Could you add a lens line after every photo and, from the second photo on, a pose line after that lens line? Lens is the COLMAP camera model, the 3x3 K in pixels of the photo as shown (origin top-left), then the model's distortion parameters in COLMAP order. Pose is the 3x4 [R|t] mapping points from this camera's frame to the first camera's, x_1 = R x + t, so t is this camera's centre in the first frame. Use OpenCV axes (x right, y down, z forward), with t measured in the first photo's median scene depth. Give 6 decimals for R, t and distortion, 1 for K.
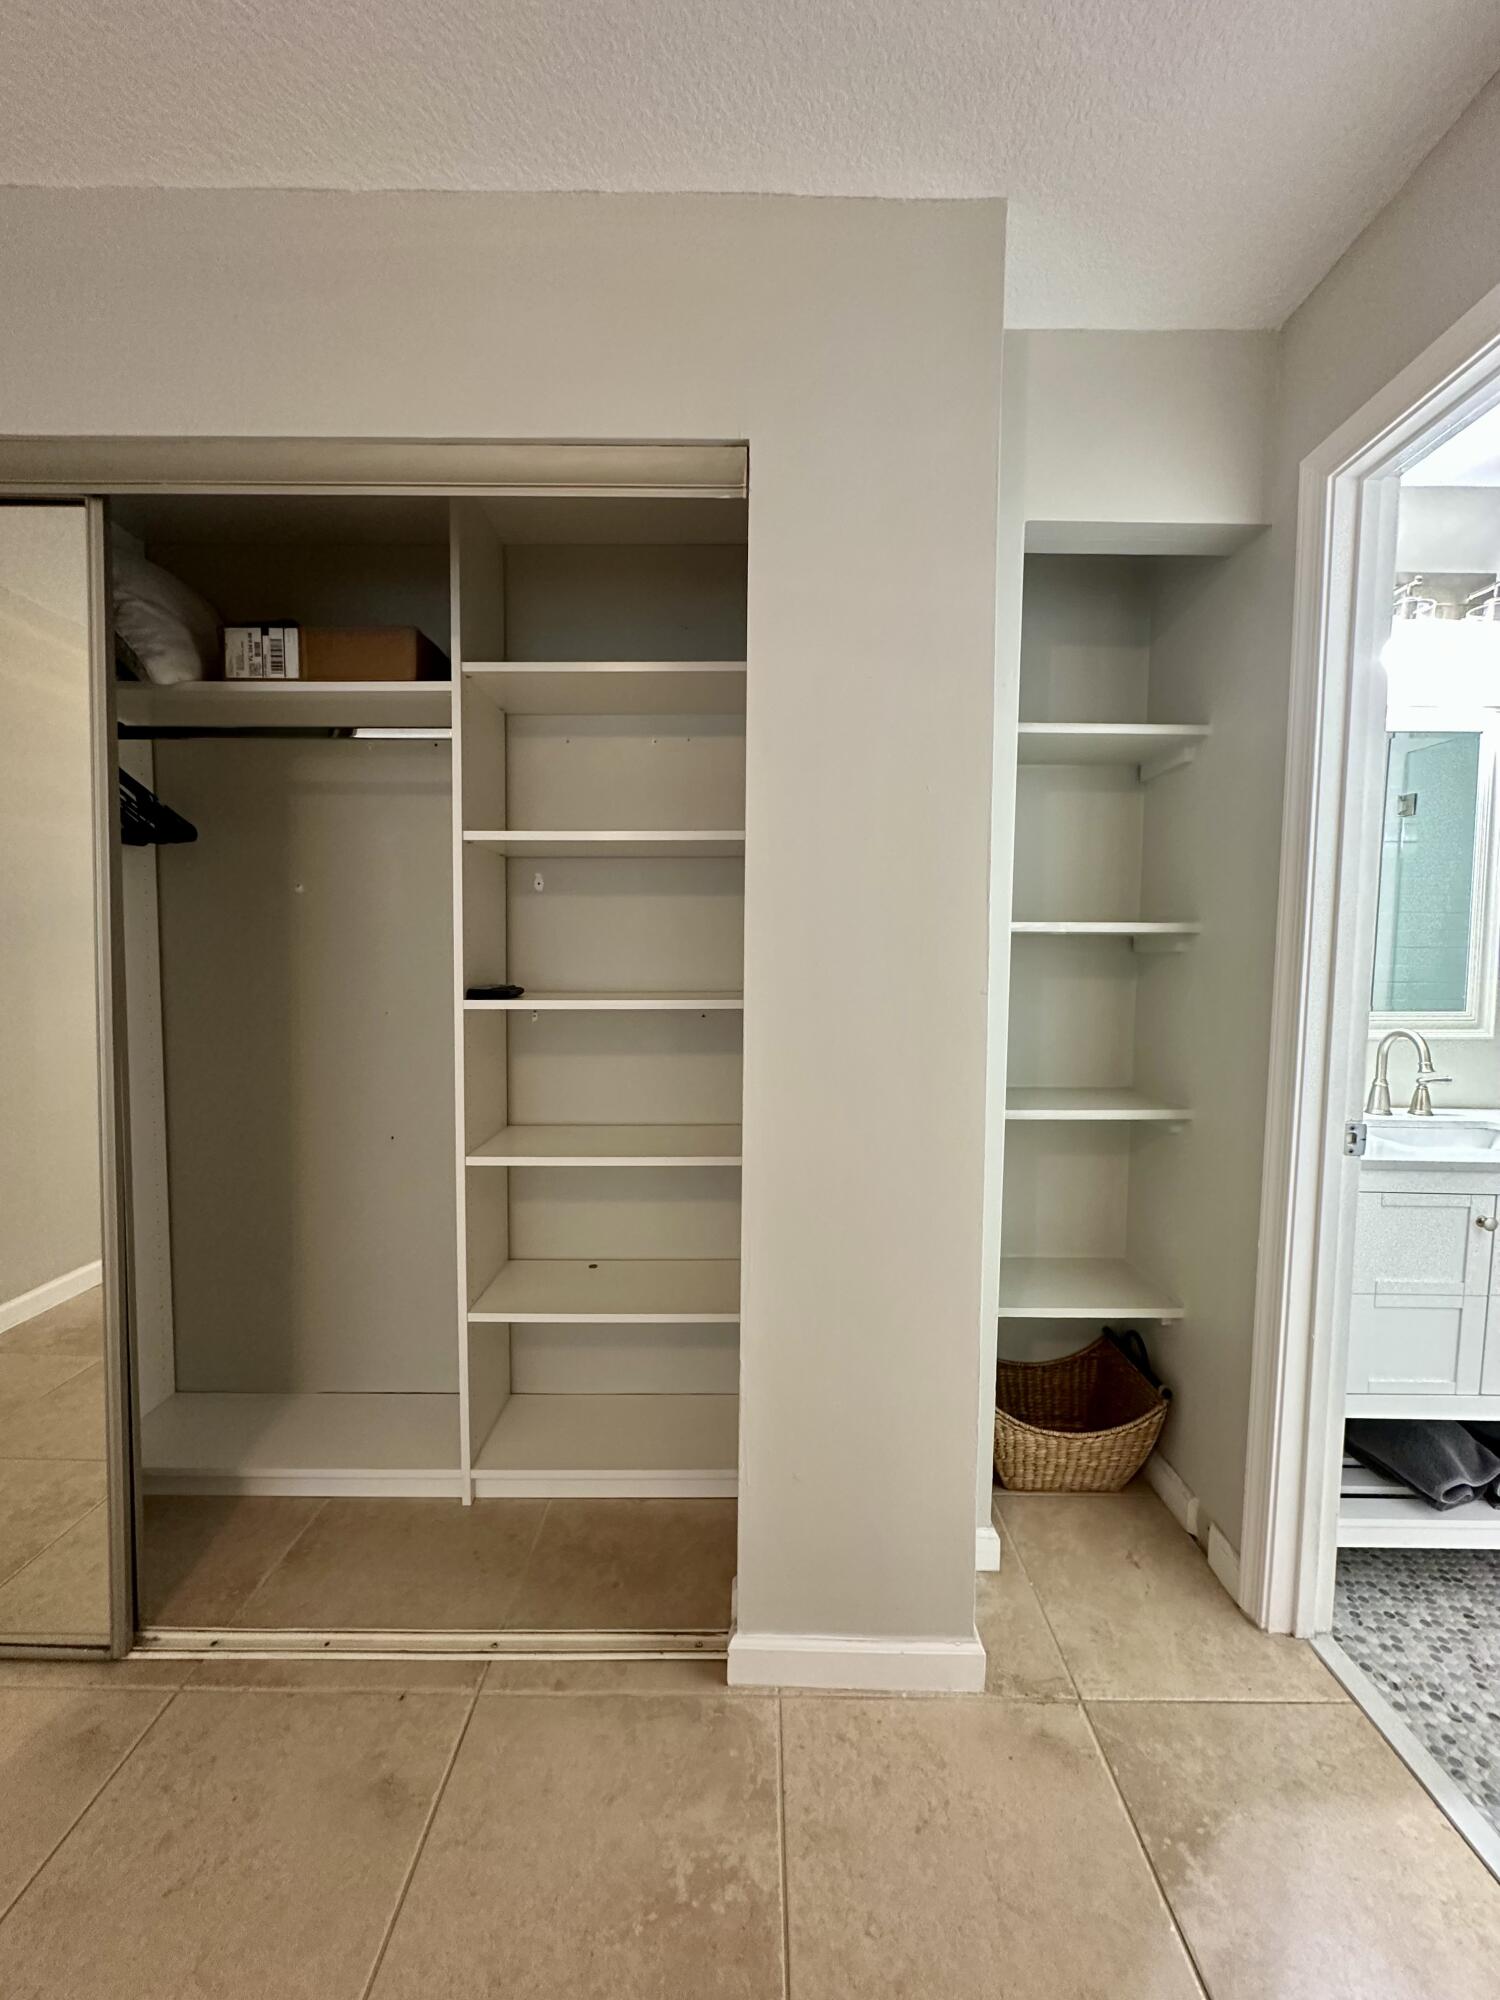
lens RADIAL K [[795.4, 0, 749.9], [0, 795.4, 1001.2], [0, 0, 1]] dist [-0.005243, 0.000694]
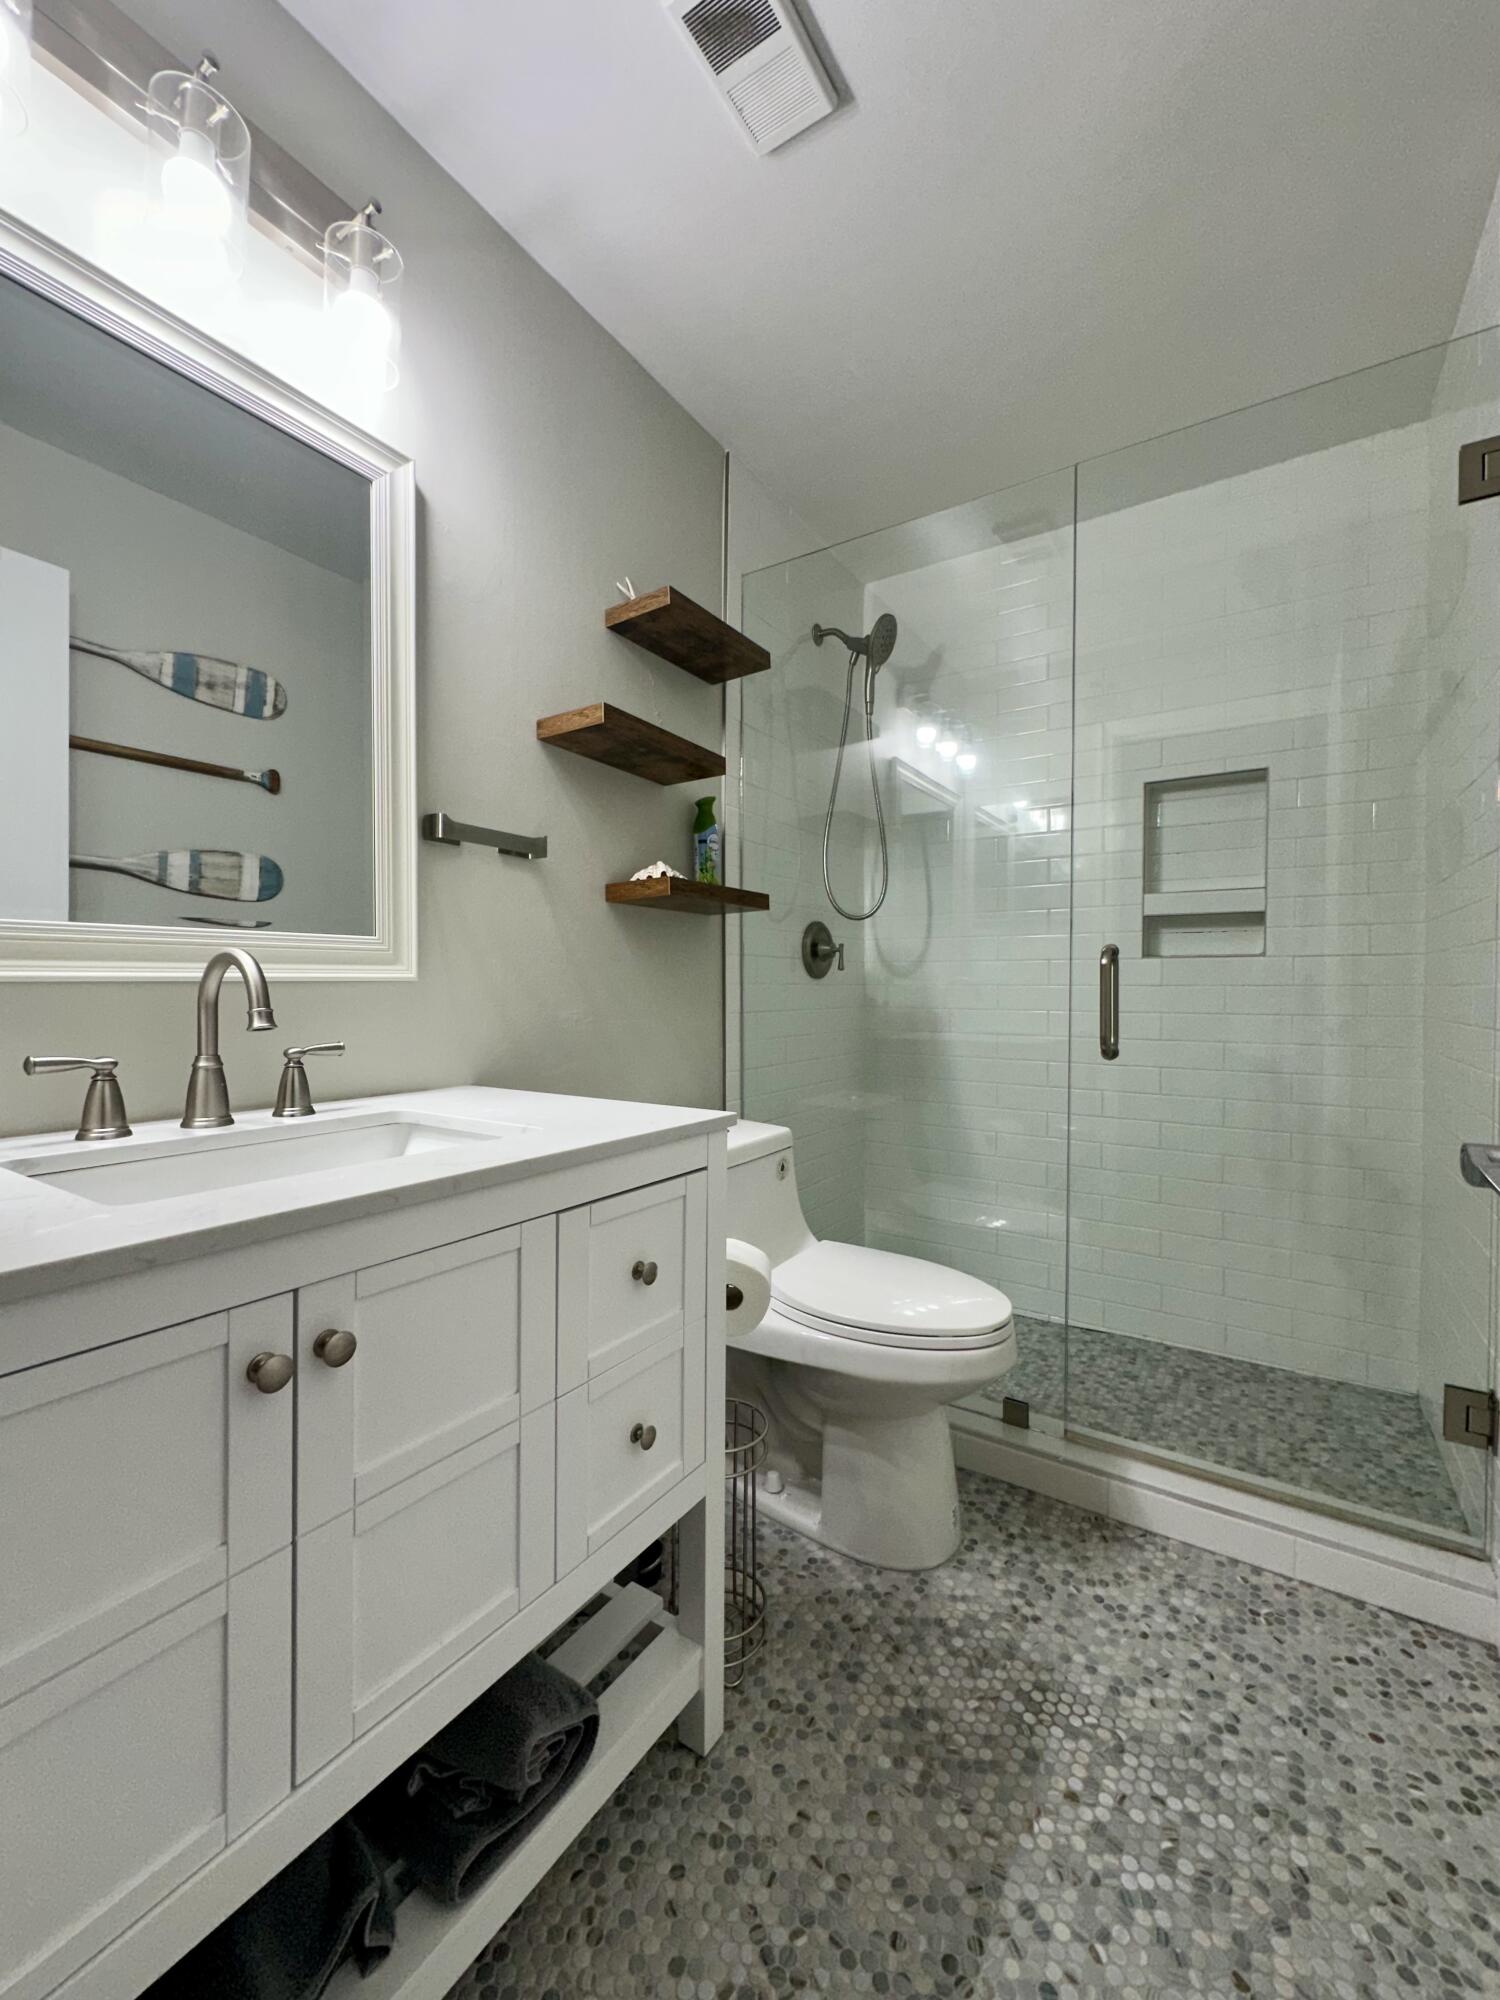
lens RADIAL K [[795.4, 0, 749.9], [0, 795.4, 1001.2], [0, 0, 1]] dist [-0.005243, 0.000694]
pose [[0.539532, -0.013779, 0.841853, 0.662737], [0.054695, 0.998328, -0.018713, 0.108694], [-0.840187, 0.056142, 0.539383, 0.529463]]
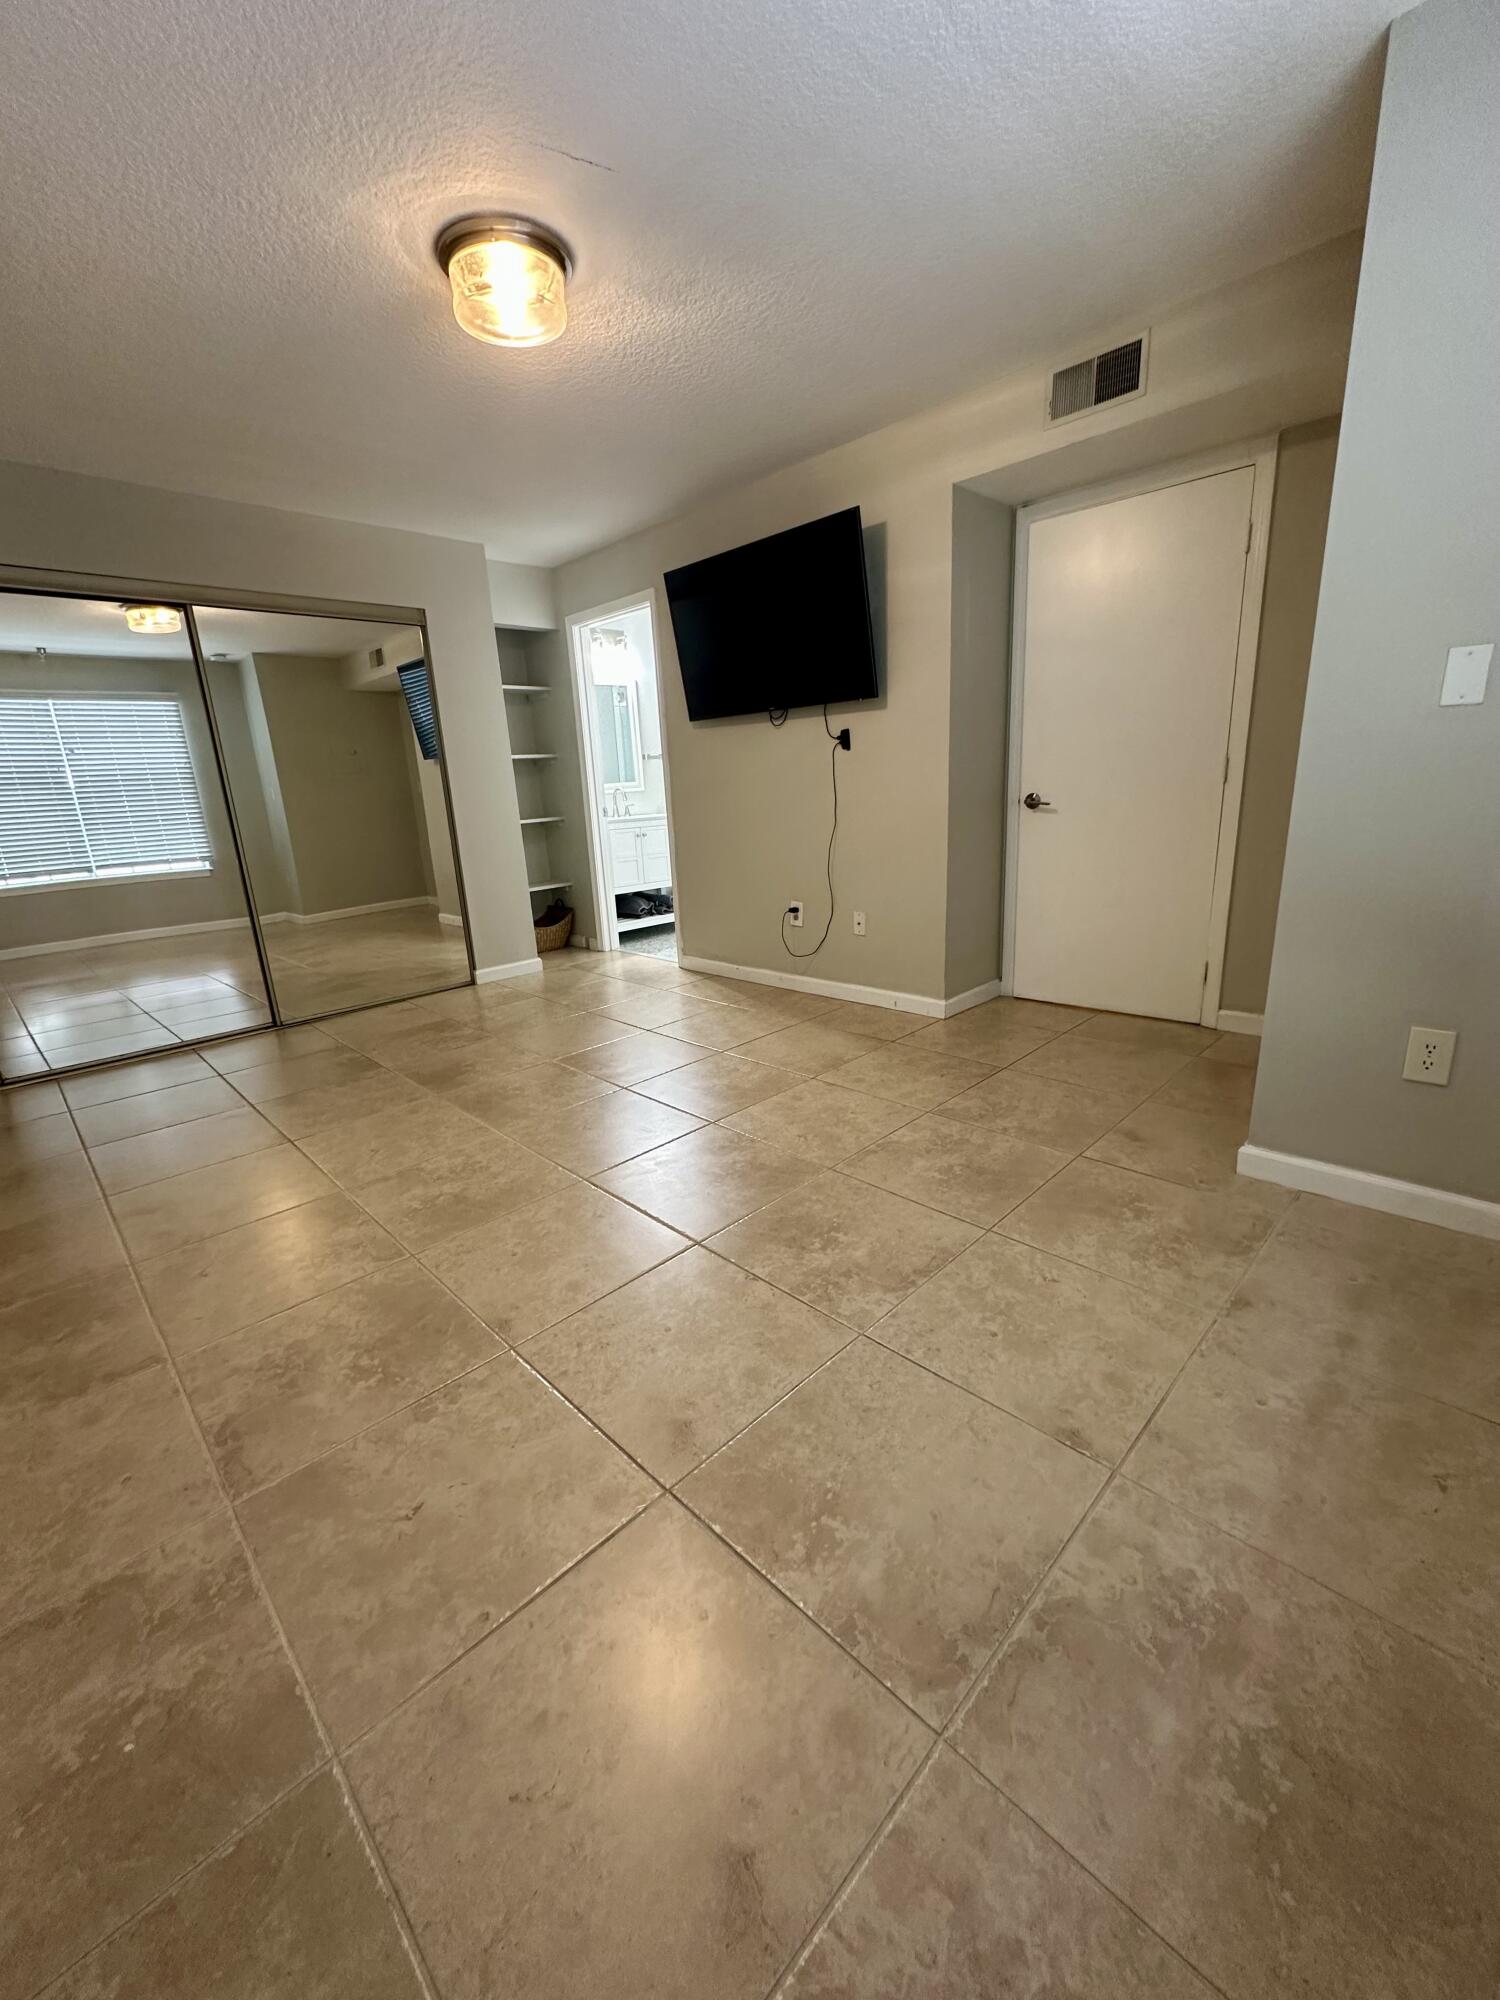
lens RADIAL K [[795.4, 0, 749.9], [0, 795.4, 1001.2], [0, 0, 1]] dist [-0.005243, 0.000694]
pose [[0.702909, -0.230996, 0.672726, -1.331893], [0.099830, 0.968474, 0.228238, 0.223095], [-0.704239, -0.093272, 0.703809, -1.977651]]
